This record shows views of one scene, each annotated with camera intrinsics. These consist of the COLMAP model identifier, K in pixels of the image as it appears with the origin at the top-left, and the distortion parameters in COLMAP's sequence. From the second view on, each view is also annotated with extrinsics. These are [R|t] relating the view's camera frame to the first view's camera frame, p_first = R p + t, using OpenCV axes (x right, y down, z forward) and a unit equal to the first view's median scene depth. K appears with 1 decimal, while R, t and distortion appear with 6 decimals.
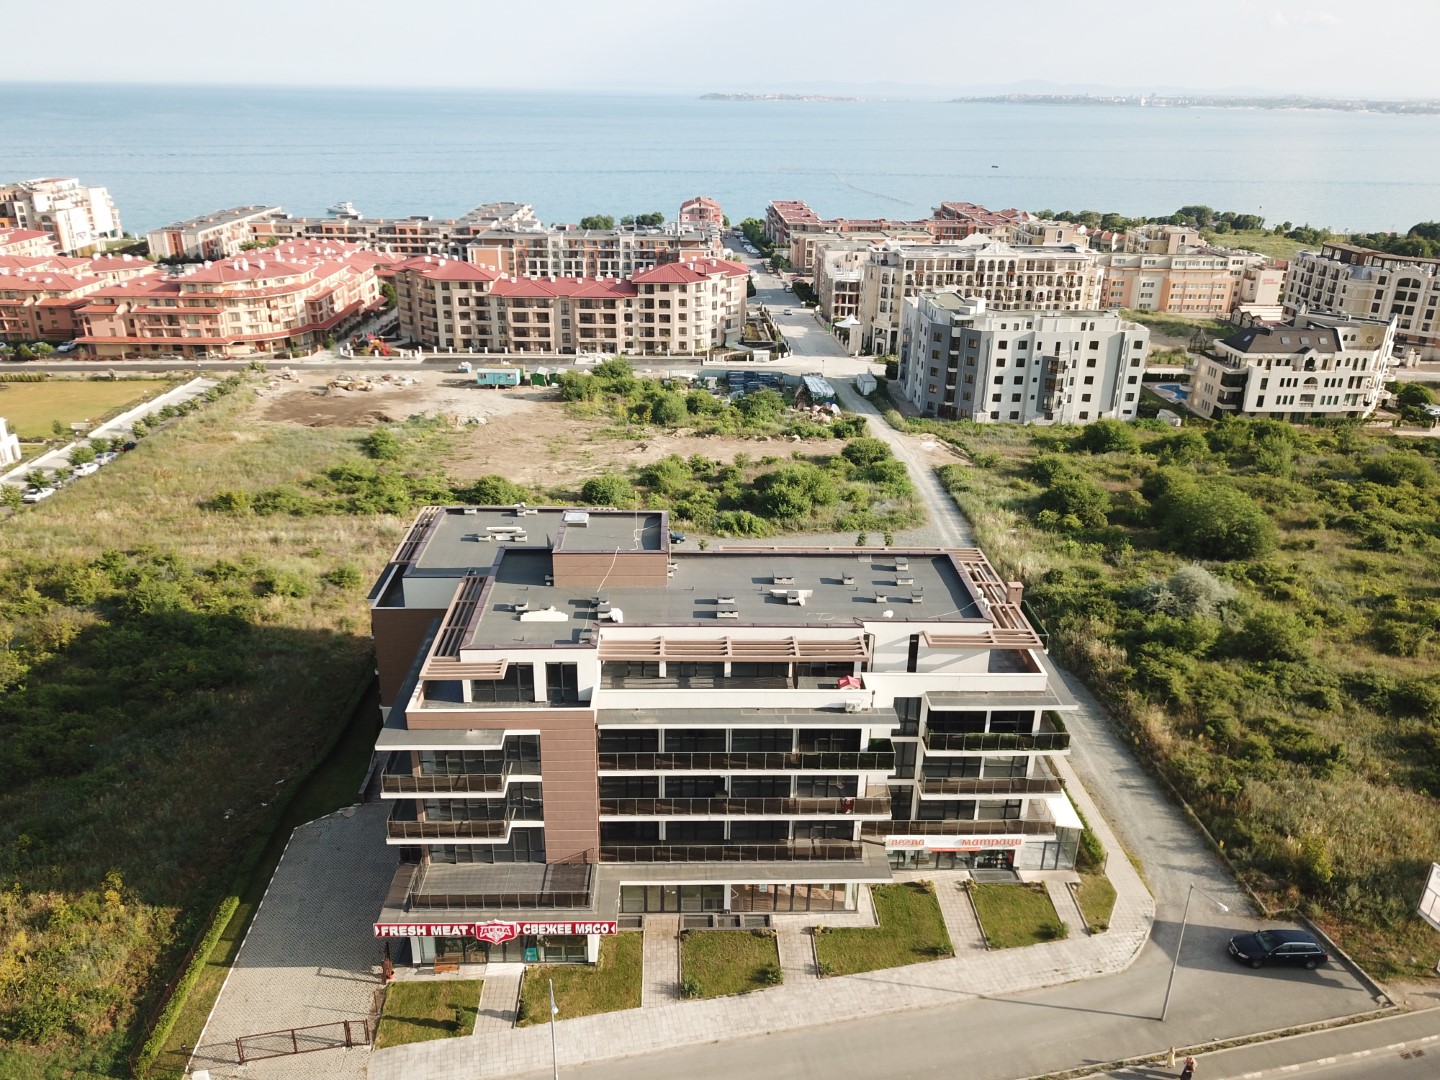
lens RADIAL K [[1101.4, 0, 717.7], [0, 1101.4, 538.1], [0, 0, 1]] dist [0.017079, -0.008638]
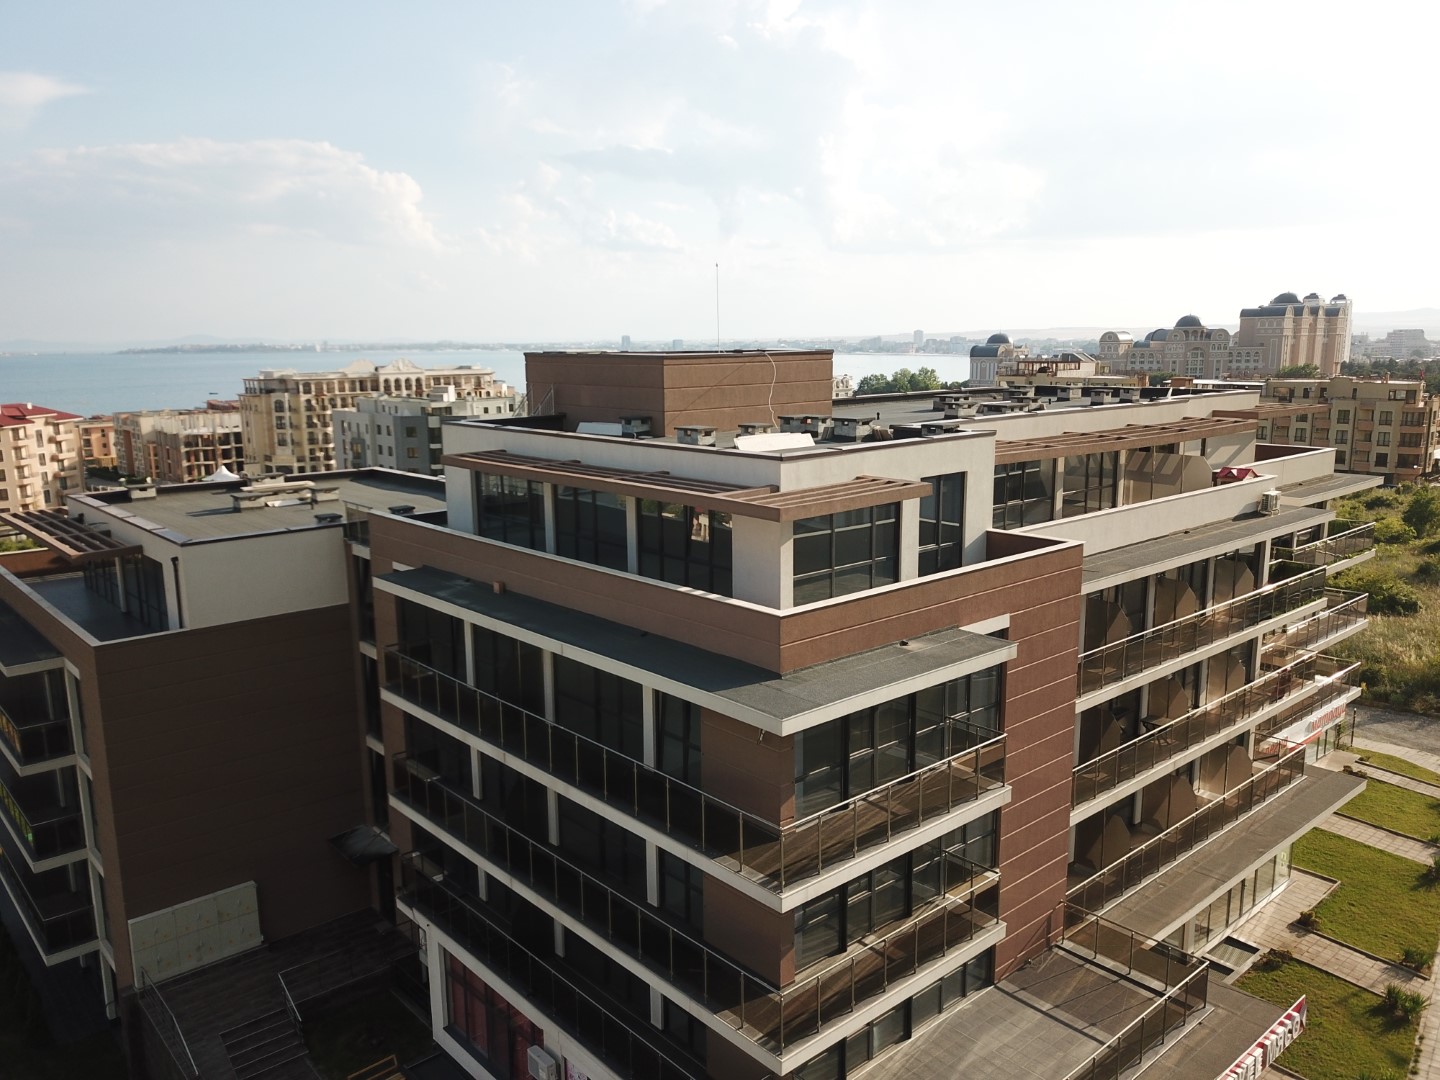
lens RADIAL K [[1101.4, 0, 720.6], [0, 1101.4, 531.3], [0, 0, 1]] dist [0.017079, -0.008638]
pose [[0.773353, -0.135404, 0.619347, -0.170105], [0.261247, 0.958189, -0.116725, 0.057424], [-0.577646, 0.252072, 0.776392, 0.258032]]
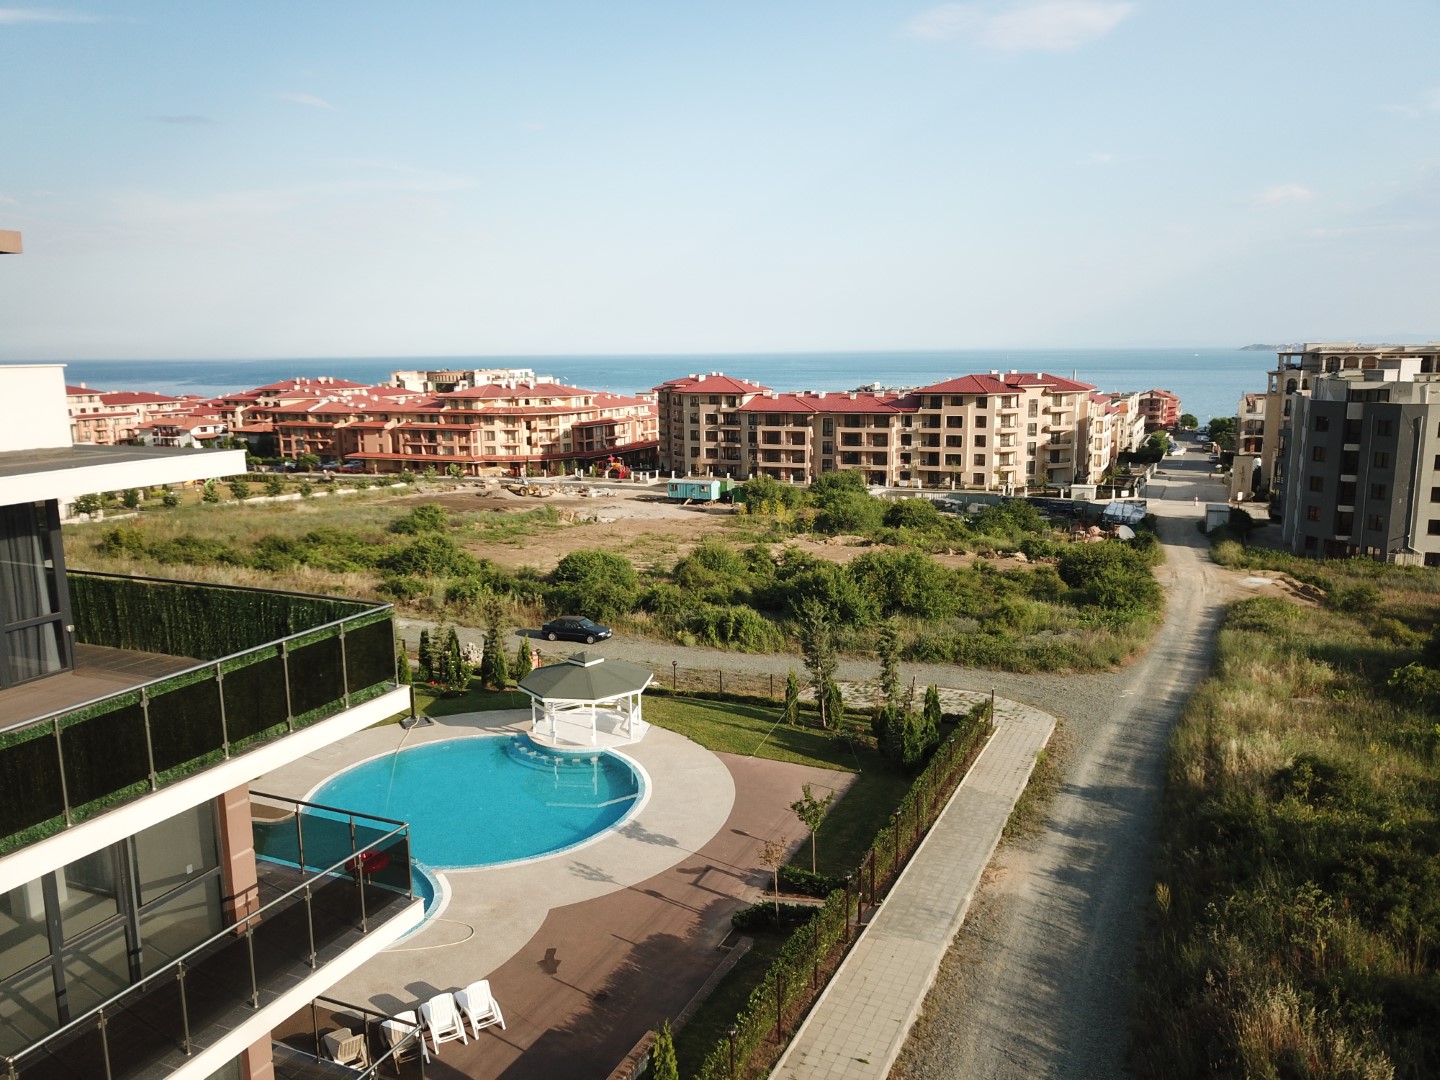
lens RADIAL K [[1101.4, 0, 687.2], [0, 1101.4, 565.7], [0, 0, 1]] dist [0.017079, -0.008638]
pose [[0.887571, 0.060625, -0.456664, 0.195415], [-0.145998, 0.977220, -0.154030, 0.034881], [0.436923, 0.203384, 0.876204, 0.401101]]
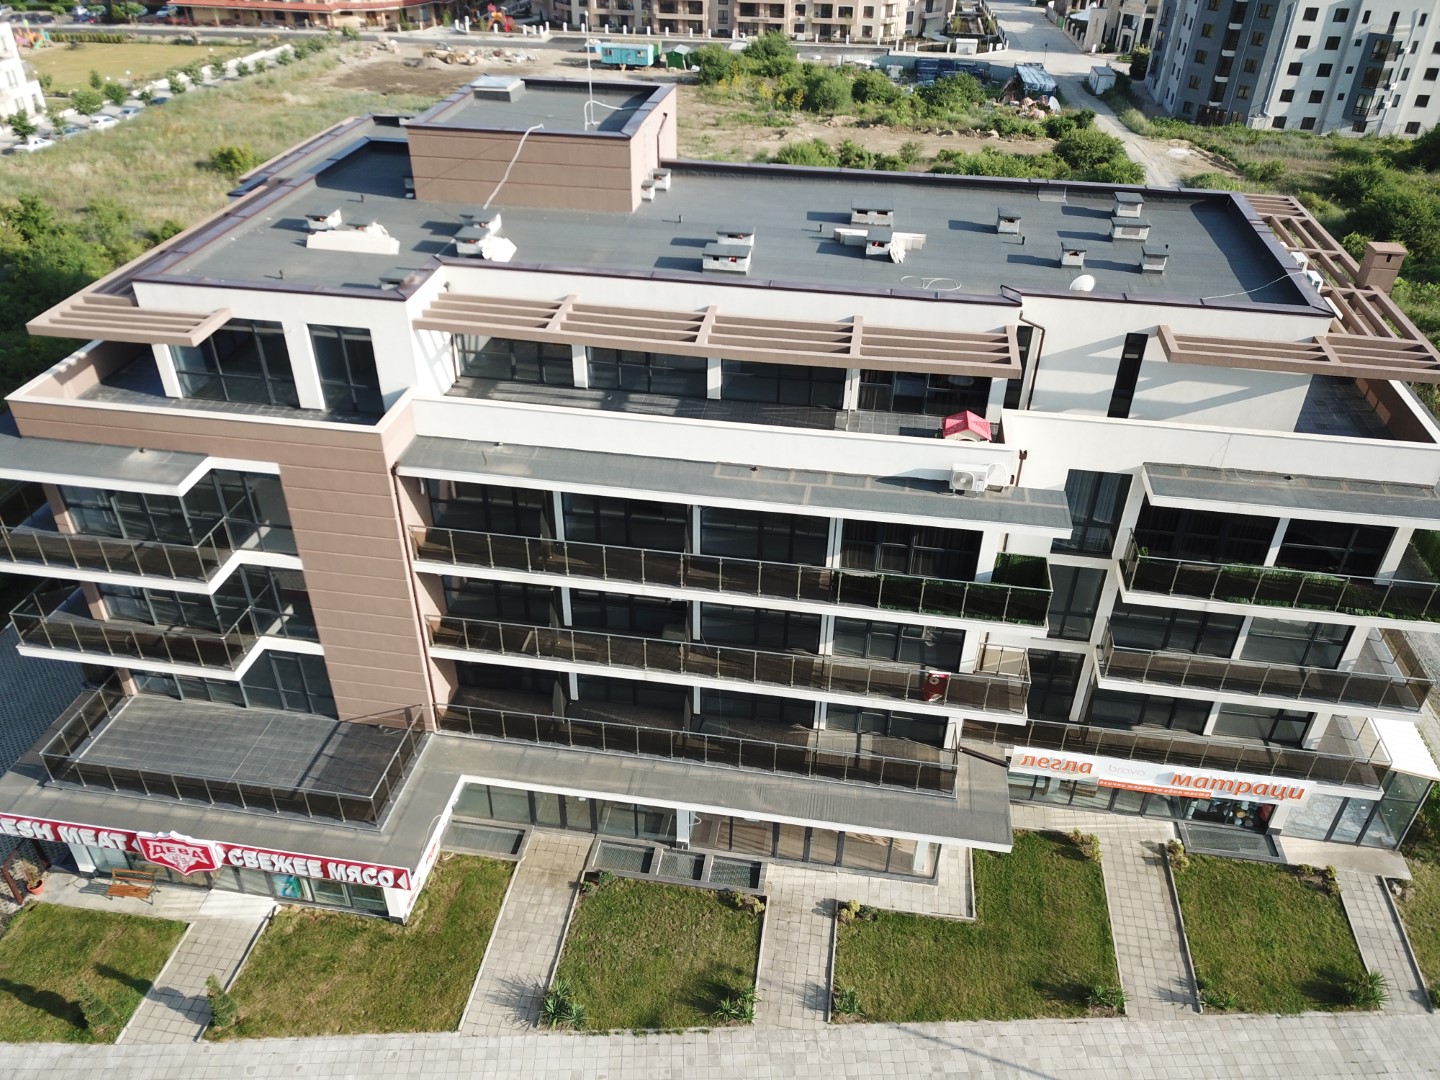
lens RADIAL K [[1101.4, 0, 711.5], [0, 1101.4, 553.2], [0, 0, 1]] dist [0.017079, -0.008638]
pose [[0.981733, 0.104055, -0.159291, 0.034392], [-0.067445, 0.973159, 0.220031, 0.032906], [0.177910, -0.205268, 0.962400, 0.198863]]
